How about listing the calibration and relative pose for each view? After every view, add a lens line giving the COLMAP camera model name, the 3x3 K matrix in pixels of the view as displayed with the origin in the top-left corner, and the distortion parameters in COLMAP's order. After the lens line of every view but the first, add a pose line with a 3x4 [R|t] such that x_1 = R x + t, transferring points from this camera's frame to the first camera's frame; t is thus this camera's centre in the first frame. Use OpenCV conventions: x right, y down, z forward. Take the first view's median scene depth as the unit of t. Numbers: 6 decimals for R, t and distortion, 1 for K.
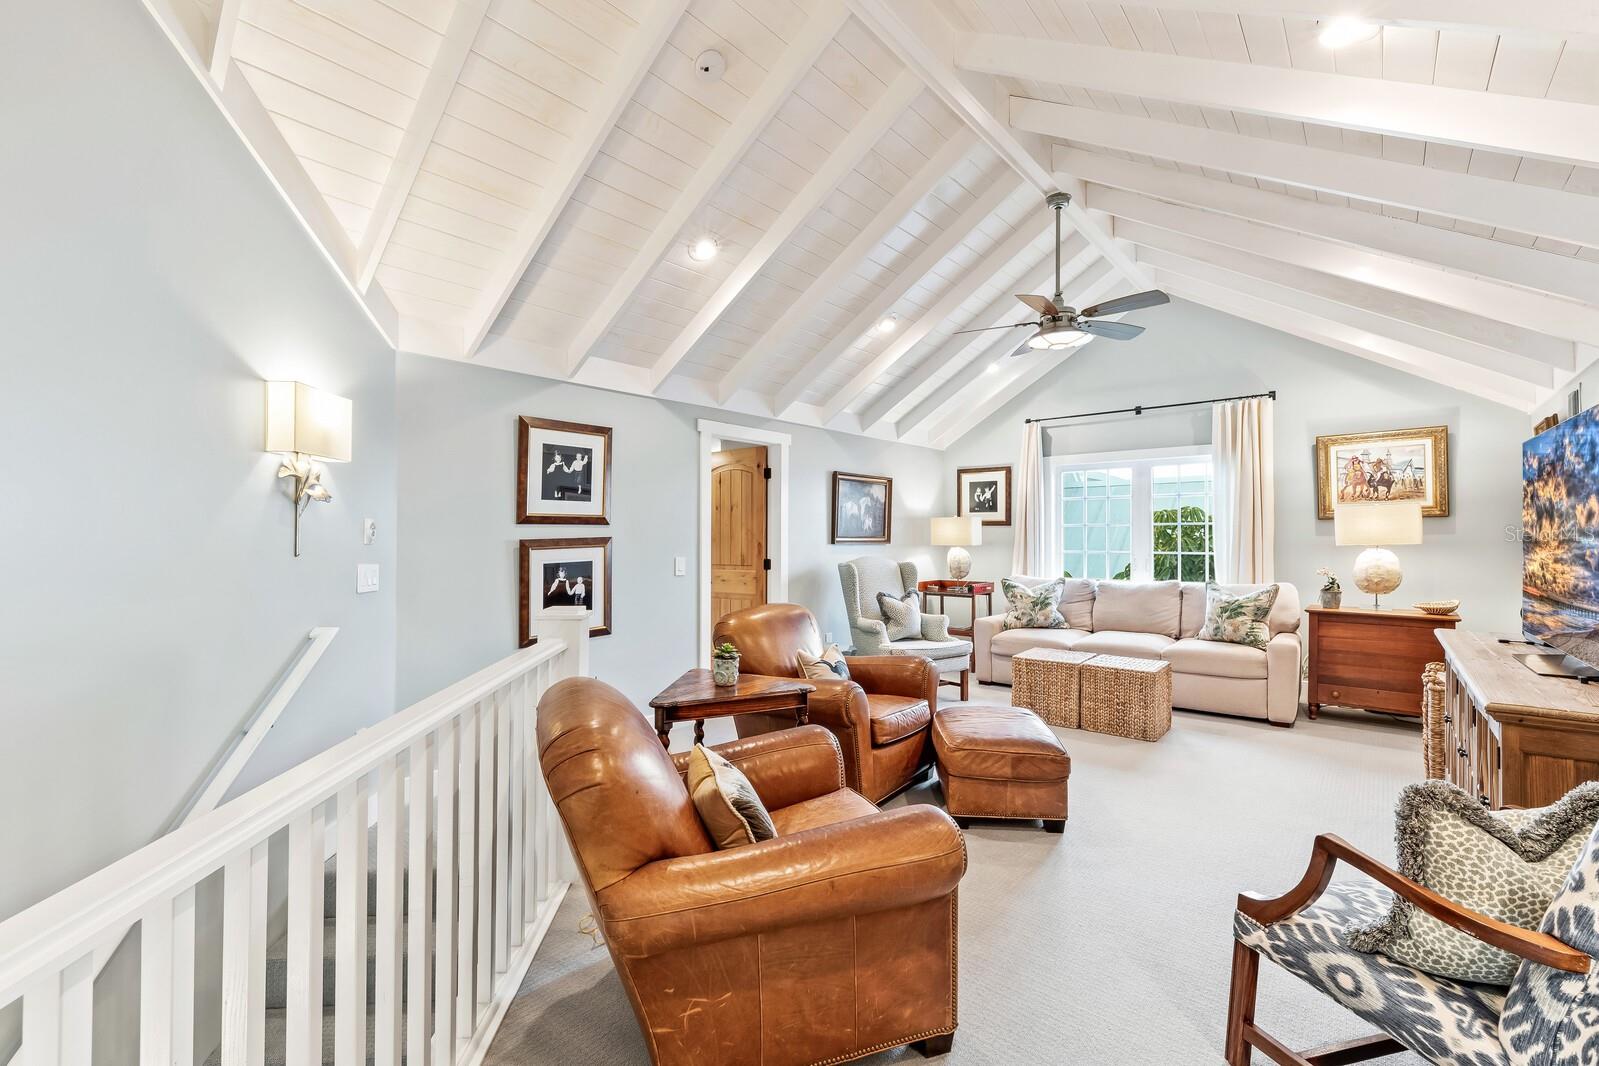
lens RADIAL K [[694.3, 0, 797.0], [0, 694.3, 527.4], [0, 0, 1]] dist [0.000313, -0.000816]
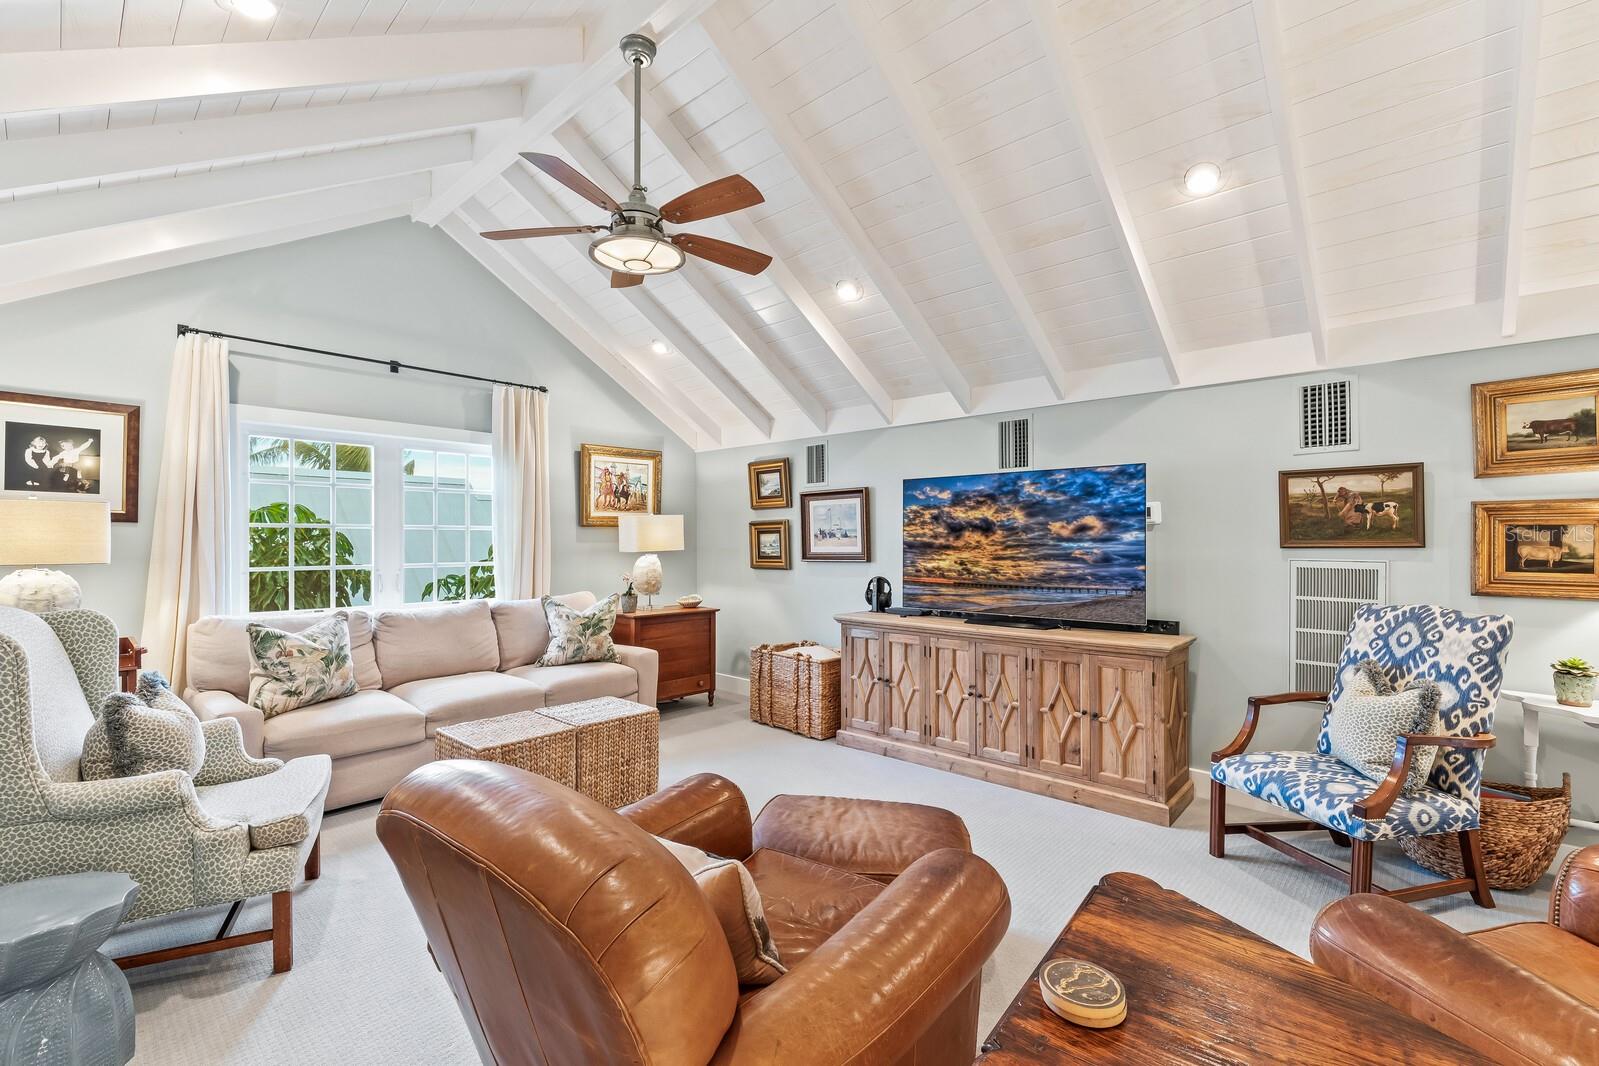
lens RADIAL K [[694.3, 0, 796.1], [0, 694.3, 540.1], [0, 0, 1]] dist [0.000313, -0.000816]
pose [[0.044577, 0.006564, 0.998984, -0.234130], [-0.009526, 0.999936, -0.006146, 0.011362], [-0.998961, -0.009242, 0.044636, 0.644314]]
